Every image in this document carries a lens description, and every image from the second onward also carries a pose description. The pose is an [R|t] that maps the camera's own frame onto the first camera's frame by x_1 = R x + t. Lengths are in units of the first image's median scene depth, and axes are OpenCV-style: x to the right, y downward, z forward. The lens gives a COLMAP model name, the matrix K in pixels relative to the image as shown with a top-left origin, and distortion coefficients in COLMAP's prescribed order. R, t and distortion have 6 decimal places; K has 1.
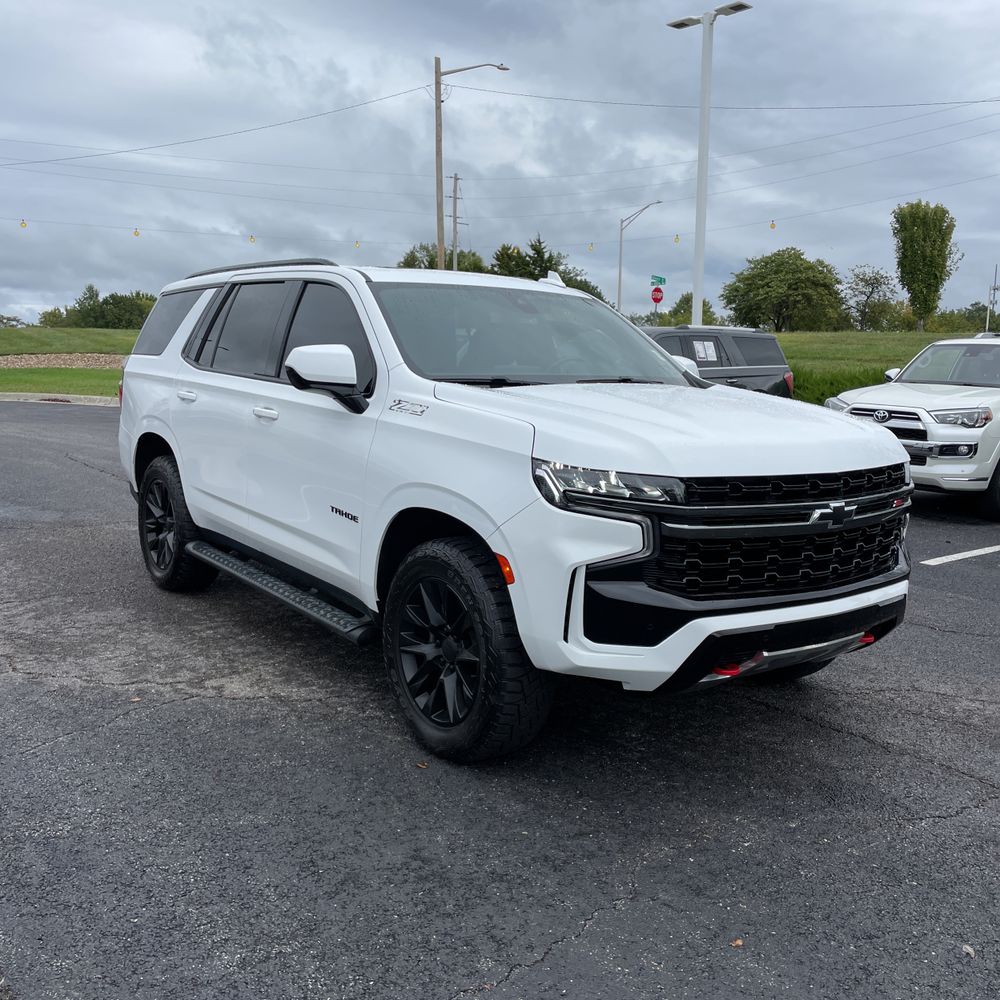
lens RADIAL K [[1019.2, 0, 500.0], [0, 1019.2, 500.0], [0, 0, 1]] dist [0.113094, -0.167732]
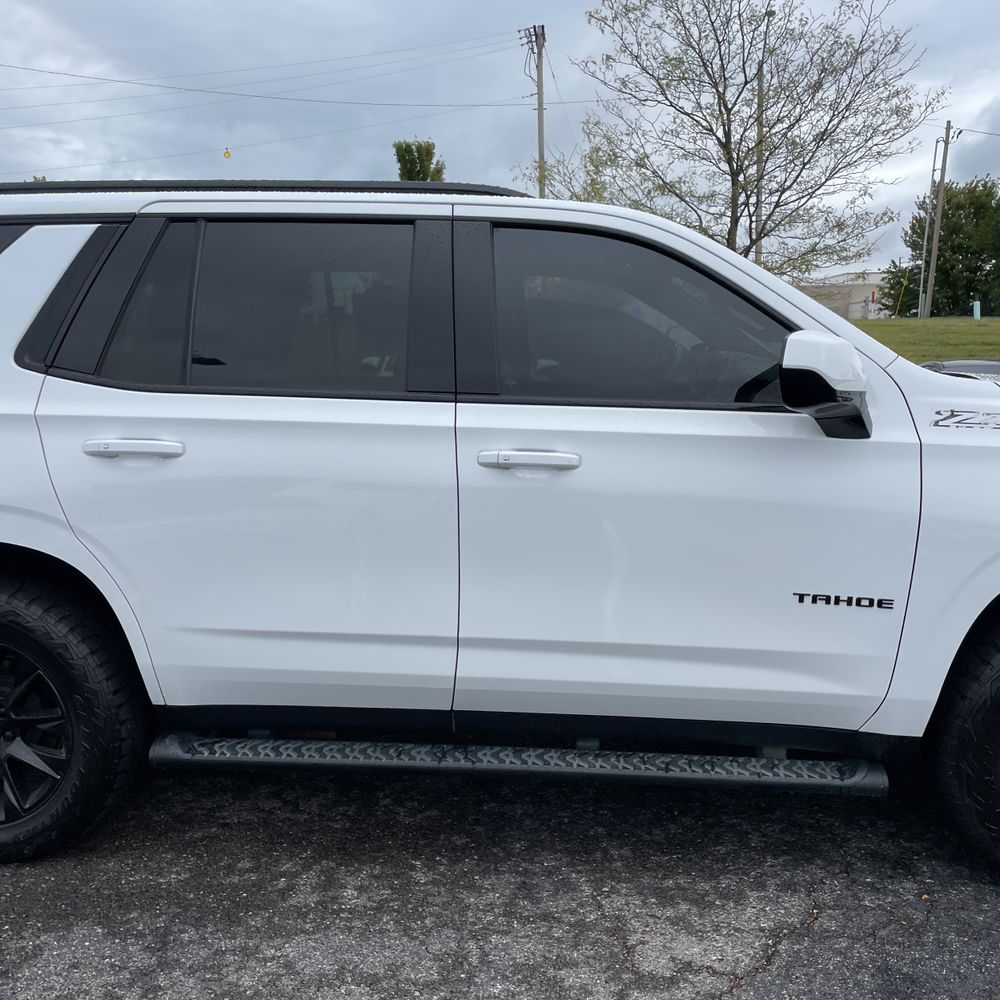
lens RADIAL K [[1021.5, 0, 522.9], [0, 1021.5, 515.7], [0, 0, 1]] dist [0.081808, -0.109548]
pose [[0.637890, -0.144559, 0.756438, -0.698789], [0.129051, 0.988401, 0.080061, -0.106244], [-0.759238, 0.046549, 0.649147, 0.693002]]
